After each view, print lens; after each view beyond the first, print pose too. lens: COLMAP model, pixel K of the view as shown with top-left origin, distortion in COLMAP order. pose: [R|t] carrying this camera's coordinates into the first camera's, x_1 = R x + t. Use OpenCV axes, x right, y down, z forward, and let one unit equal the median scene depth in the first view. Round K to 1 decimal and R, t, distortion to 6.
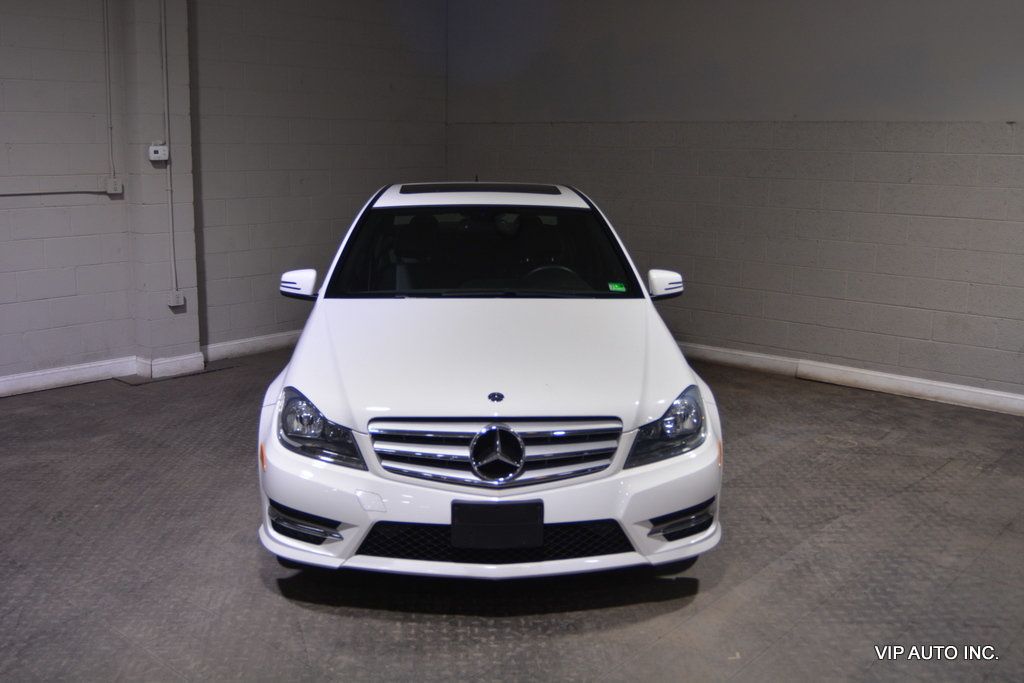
lens RADIAL K [[993.1, 0, 498.6], [0, 993.1, 339.0], [0, 0, 1]] dist [-0.084192, 0.042452]
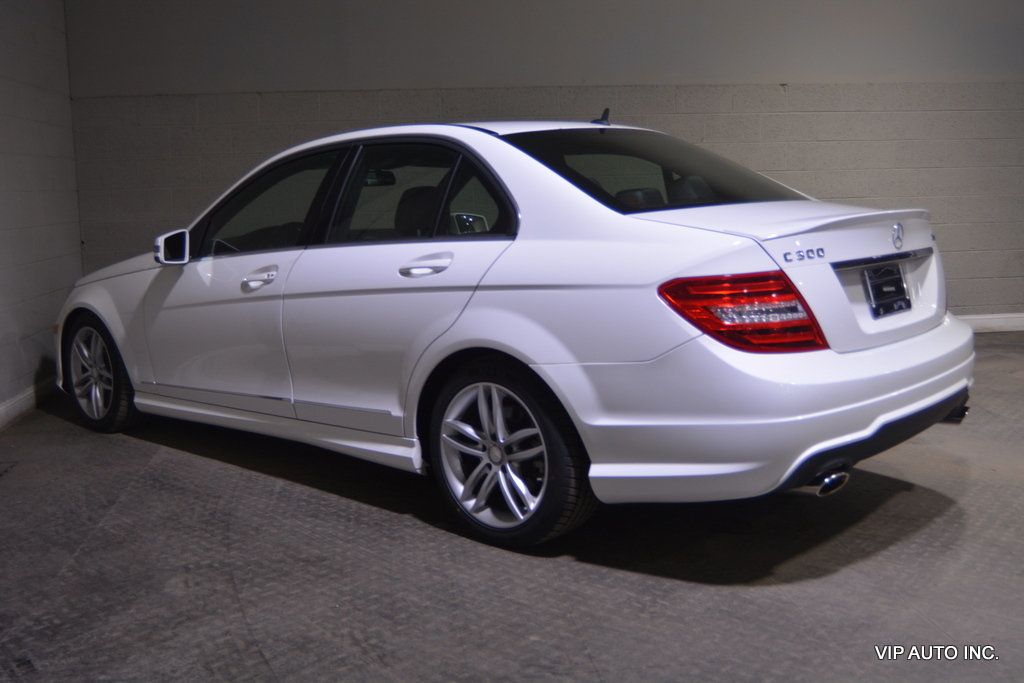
lens RADIAL K [[1056.6, 0, 503.1], [0, 1056.6, 339.9], [0, 0, 1]] dist [-0.076835, 0.032248]
pose [[0.669305, -0.134447, 0.730722, -0.792593], [0.175008, 0.984347, 0.020813, -0.013975], [-0.722082, 0.113952, 0.682358, 0.544254]]
